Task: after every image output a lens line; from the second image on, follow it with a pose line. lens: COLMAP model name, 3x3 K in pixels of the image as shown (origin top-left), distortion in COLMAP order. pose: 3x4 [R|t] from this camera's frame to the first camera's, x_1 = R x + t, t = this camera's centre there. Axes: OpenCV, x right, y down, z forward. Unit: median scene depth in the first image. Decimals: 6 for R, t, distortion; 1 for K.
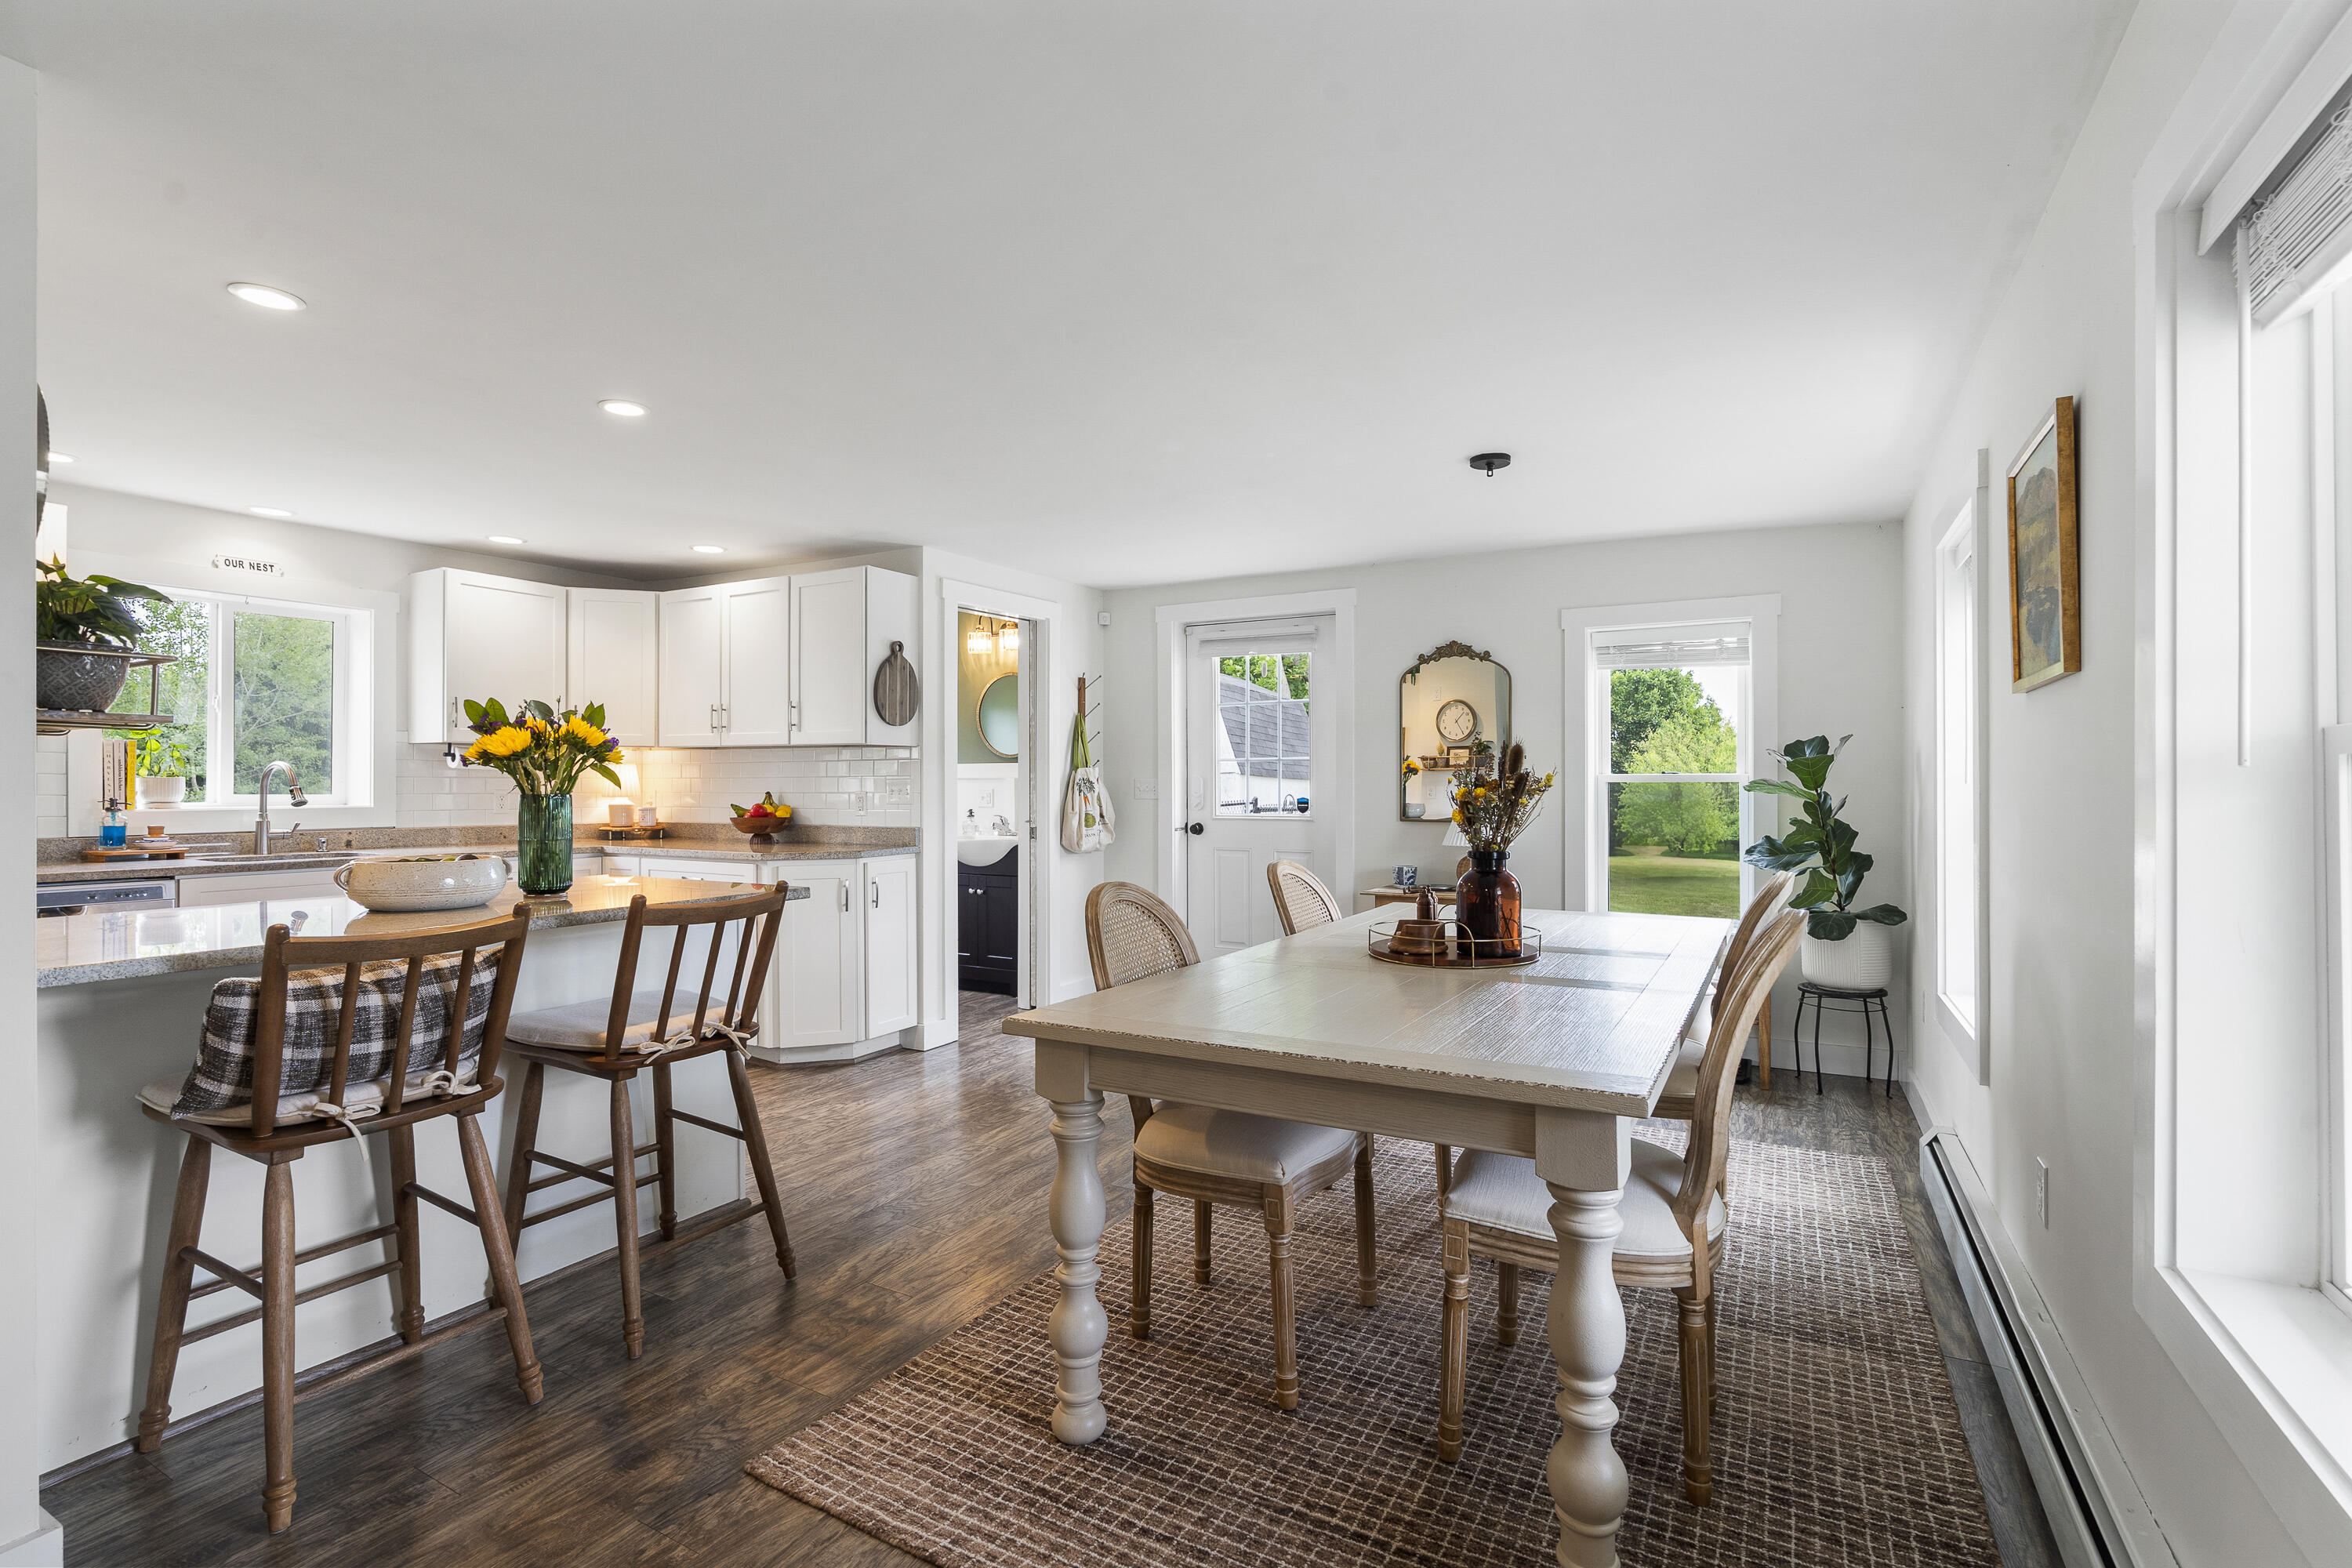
lens RADIAL K [[1070.8, 0, 1168.0], [0, 1070.8, 784.6], [0, 0, 1]] dist [-0.002326, -0.001682]
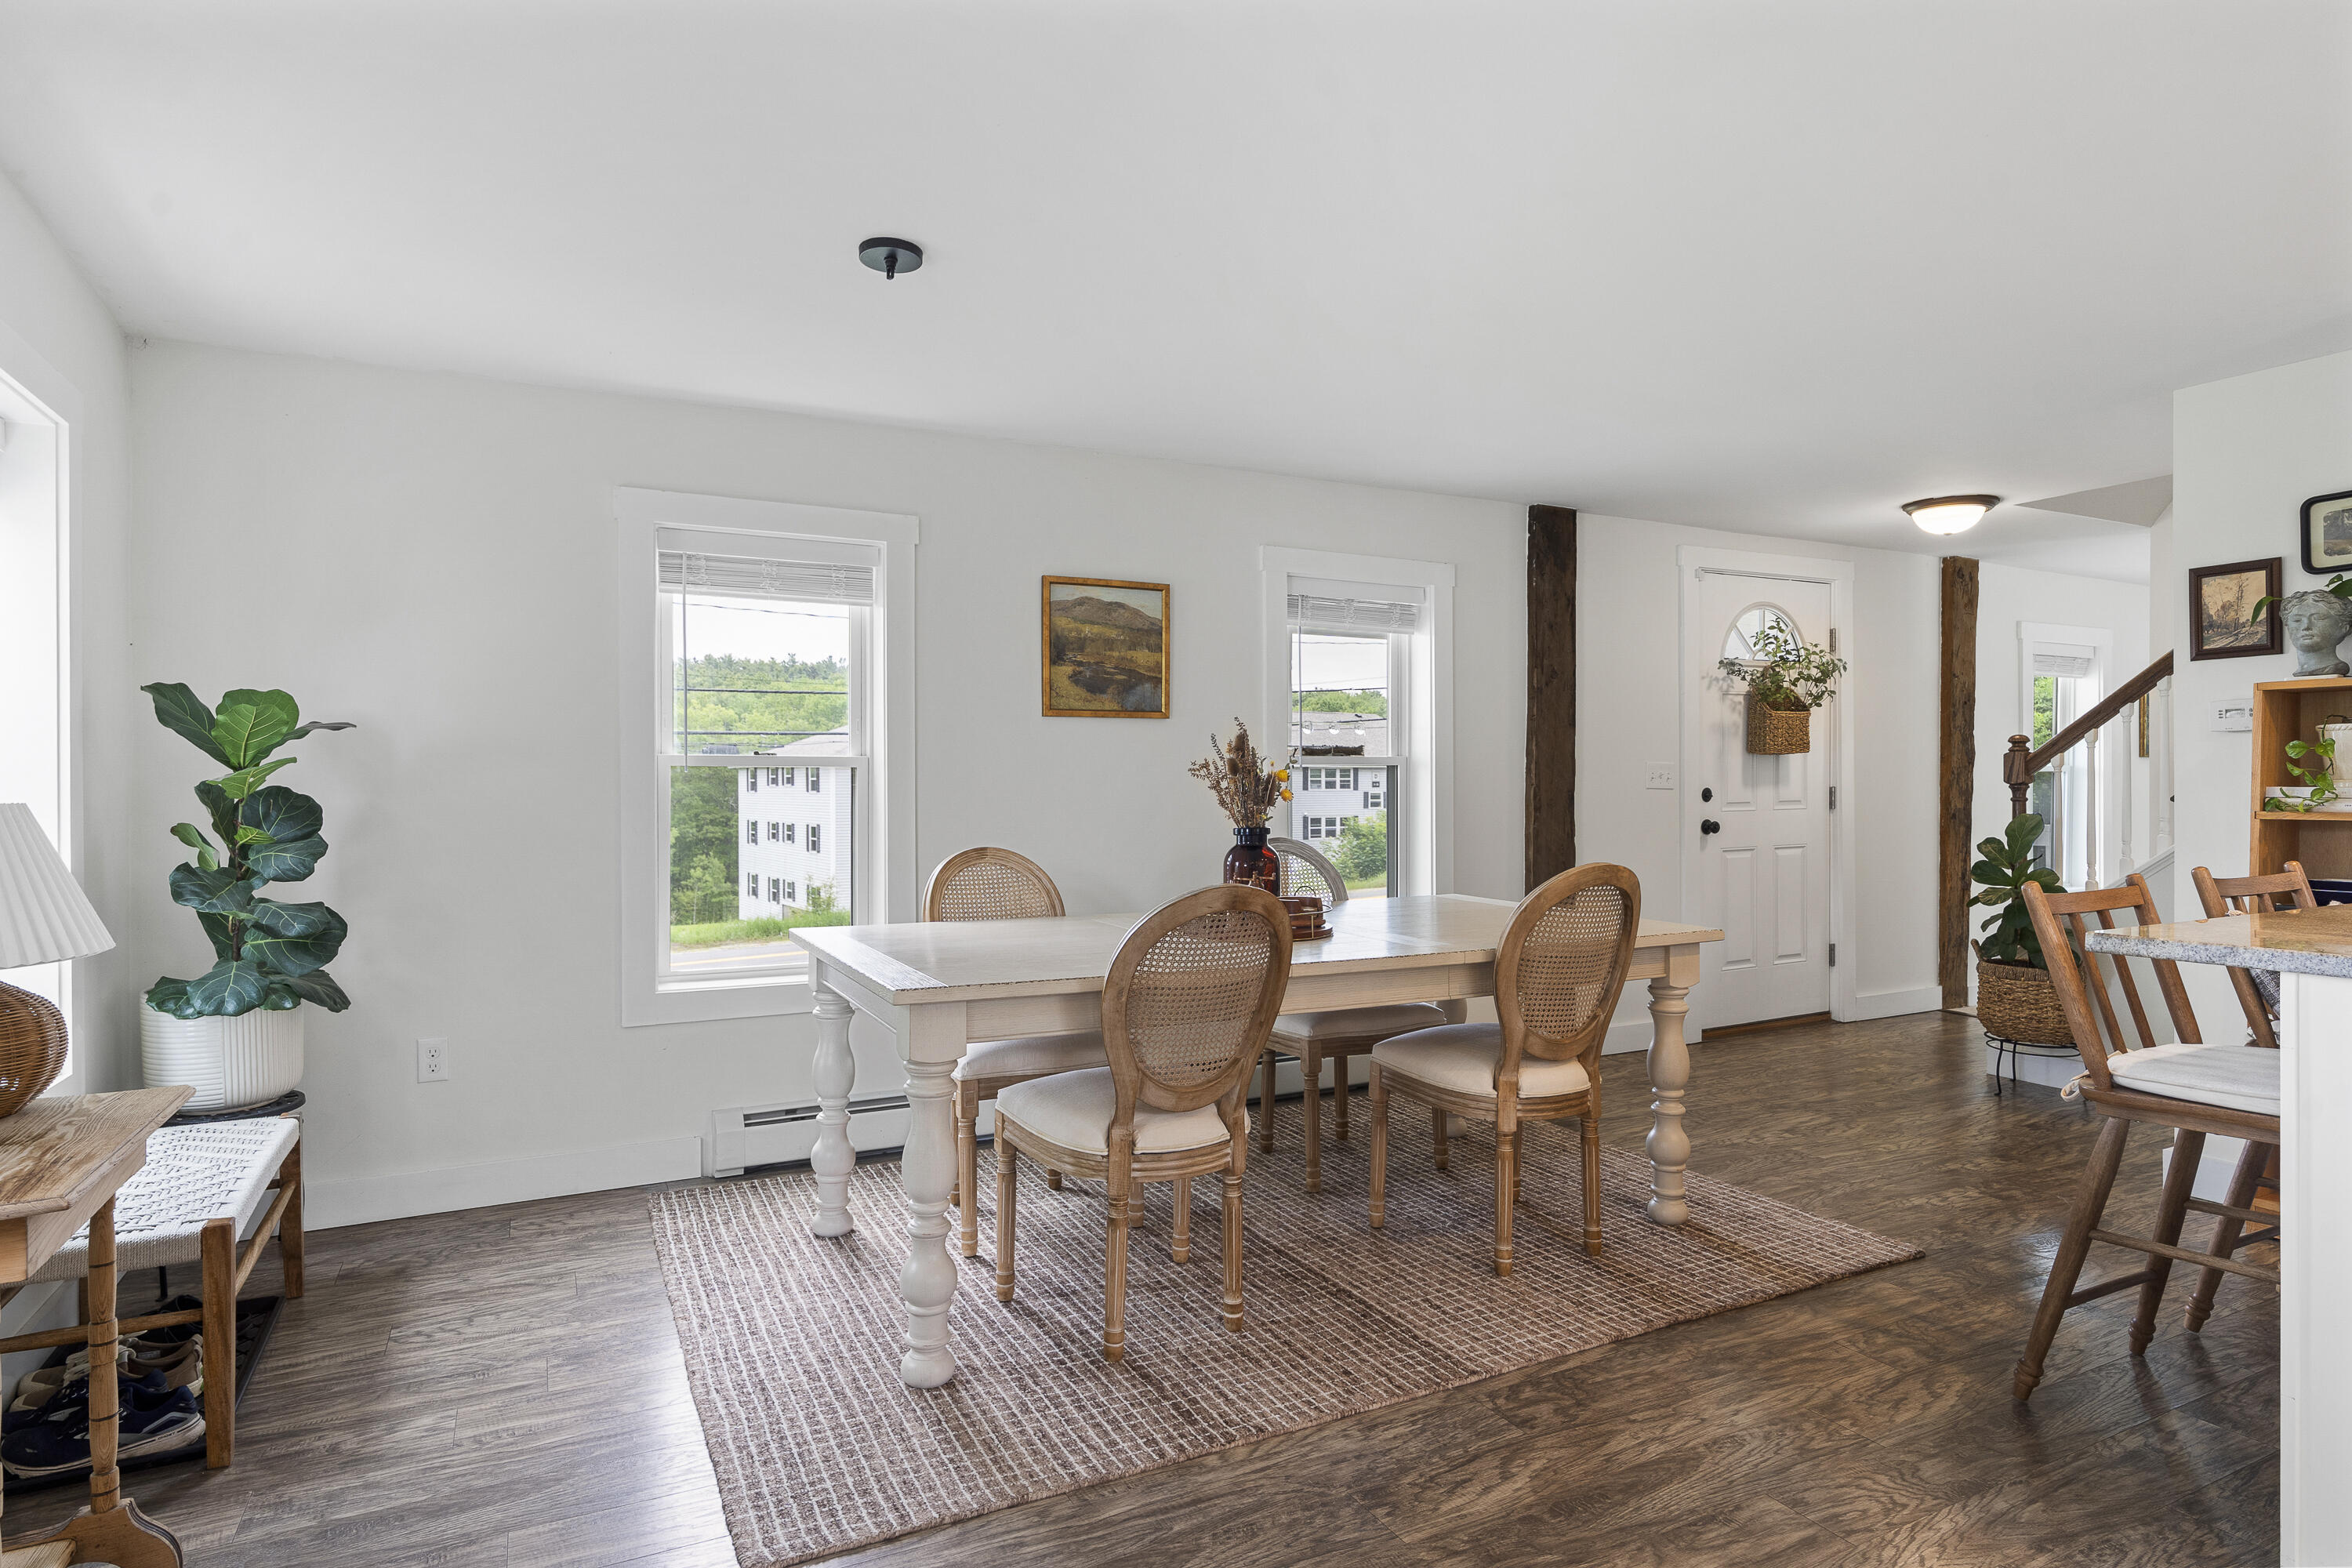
lens RADIAL K [[1259.9, 0, 1177.4], [0, 1259.9, 793.4], [0, 0, 1]] dist [-0.006300, 0.002530]
pose [[-0.842384, 0.001960, 0.538874, -0.205746], [0.003875, 0.999990, 0.002420, 0.013626], [-0.538863, 0.004126, -0.842383, 1.301171]]
